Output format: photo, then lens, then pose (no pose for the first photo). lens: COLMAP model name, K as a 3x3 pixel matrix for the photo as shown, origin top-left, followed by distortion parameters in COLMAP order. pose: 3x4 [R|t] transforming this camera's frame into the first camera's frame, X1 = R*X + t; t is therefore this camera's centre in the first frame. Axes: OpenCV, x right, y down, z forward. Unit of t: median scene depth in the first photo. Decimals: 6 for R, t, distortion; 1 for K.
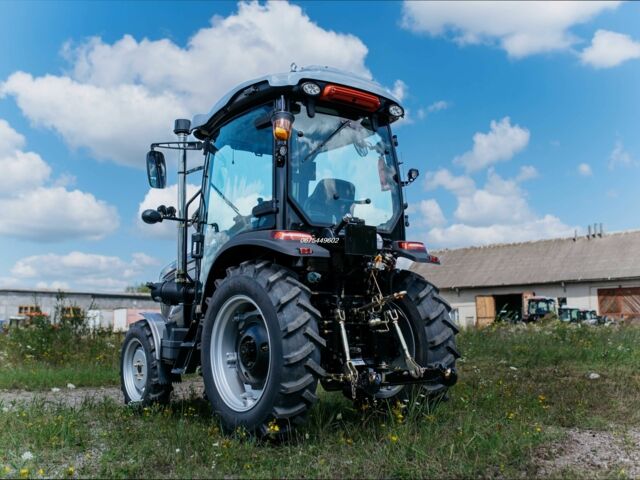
lens RADIAL K [[684.5, 0, 320.0], [0, 684.5, 240.0], [0, 0, 1]] dist [-0.054993, 0.037937]
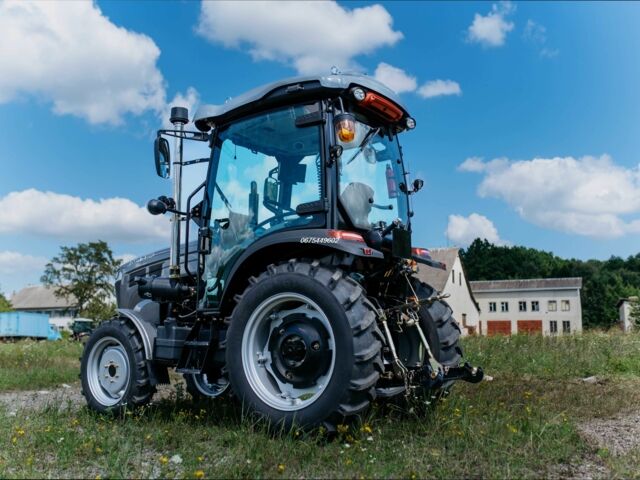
lens RADIAL K [[684.5, 0, 320.0], [0, 684.5, 240.0], [0, 0, 1]] dist [-0.054993, 0.037937]
pose [[0.950641, 0.055315, 0.305324, -0.354237], [-0.051502, 0.998462, -0.020535, 0.020852], [-0.305990, 0.003796, 0.952027, 0.041400]]
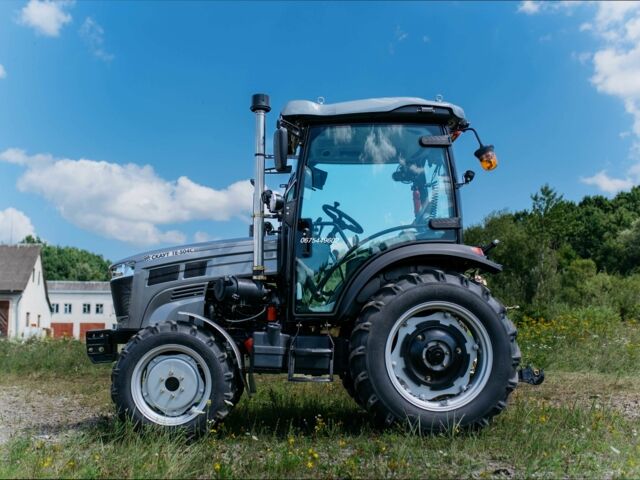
lens RADIAL K [[690.6, 0, 295.3], [0, 690.6, 258.8], [0, 0, 1]] dist [-0.018421, 0.004124]
pose [[0.564384, 0.102168, 0.819166, -1.054490], [-0.108488, 0.992885, -0.049089, 0.085231], [-0.818353, -0.061164, 0.571452, 0.535323]]
